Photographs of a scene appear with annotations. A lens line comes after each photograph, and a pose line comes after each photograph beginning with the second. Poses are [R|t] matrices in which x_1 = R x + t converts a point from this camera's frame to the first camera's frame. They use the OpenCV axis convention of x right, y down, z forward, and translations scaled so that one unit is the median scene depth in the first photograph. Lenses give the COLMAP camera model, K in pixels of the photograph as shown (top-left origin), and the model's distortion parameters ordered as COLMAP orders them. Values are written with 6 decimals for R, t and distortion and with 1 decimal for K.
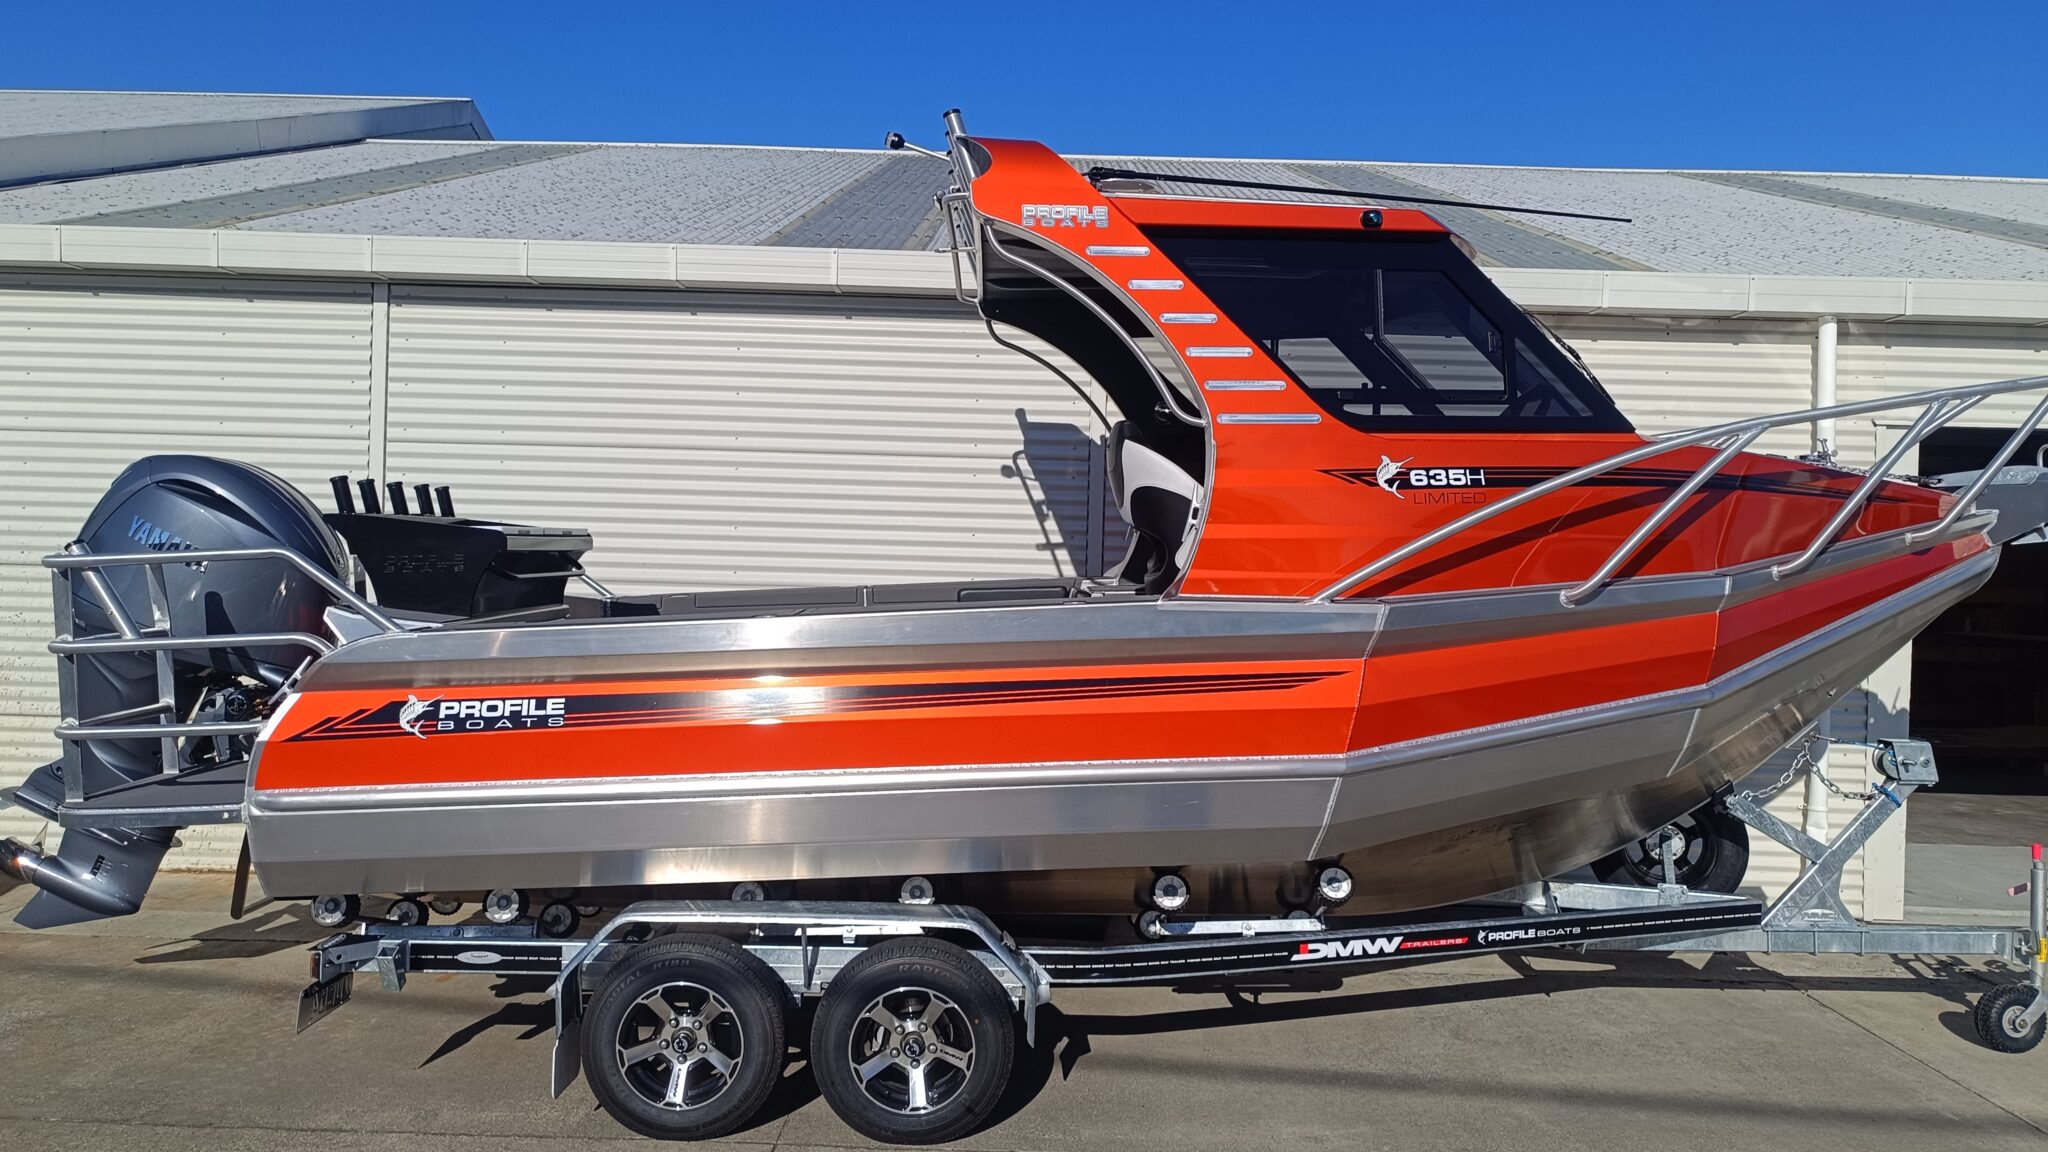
lens RADIAL K [[1396.2, 0, 1024.0], [0, 1396.2, 576.0], [0, 0, 1]] dist [0.011961, 0.003356]
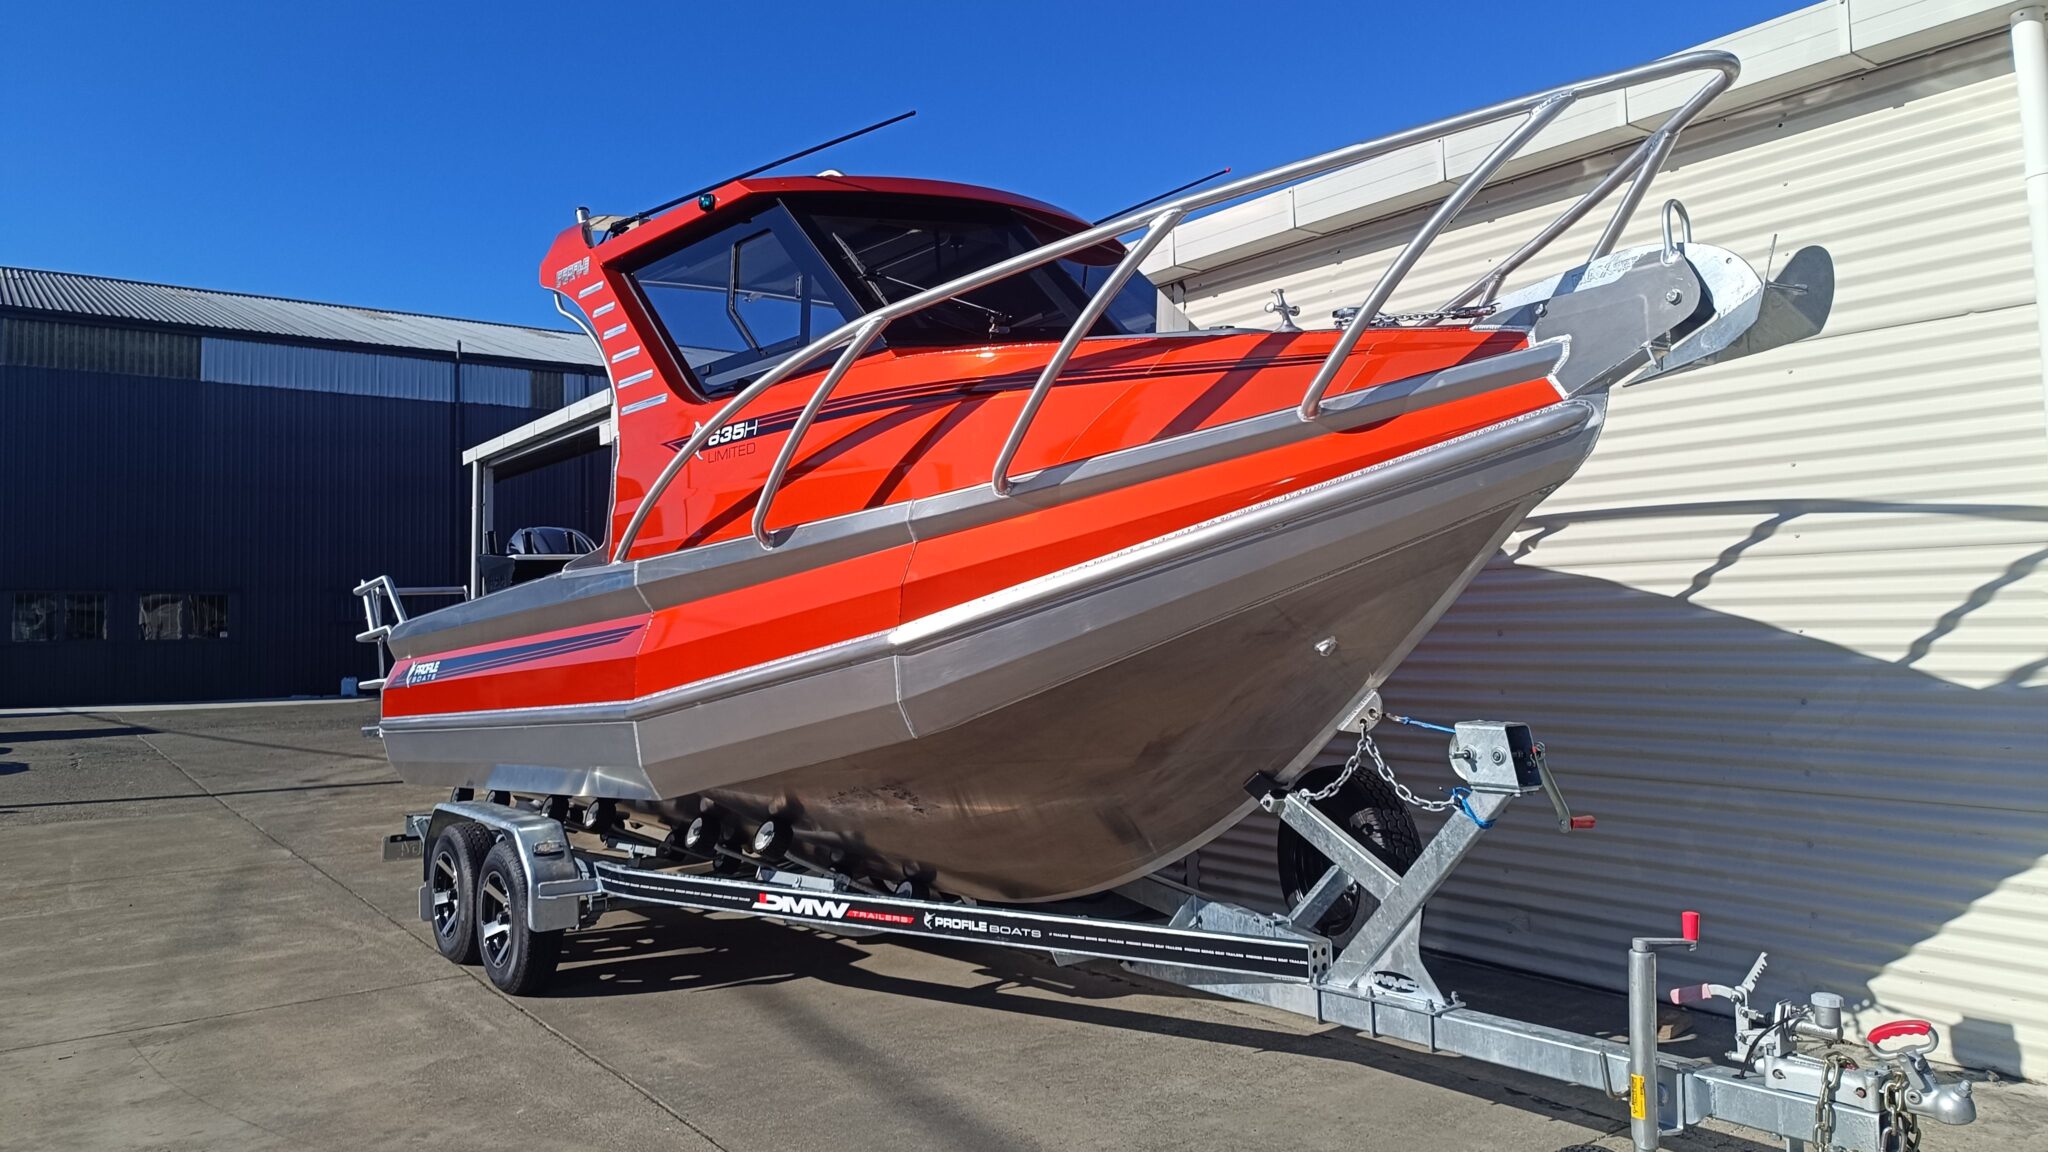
lens RADIAL K [[1396.2, 0, 1024.0], [0, 1396.2, 576.0], [0, 0, 1]] dist [0.011961, 0.003356]
pose [[0.606027, -0.066691, -0.792644, 1.135023], [0.031525, 0.997710, -0.059842, 0.093243], [0.794819, 0.011277, 0.606741, 0.508449]]
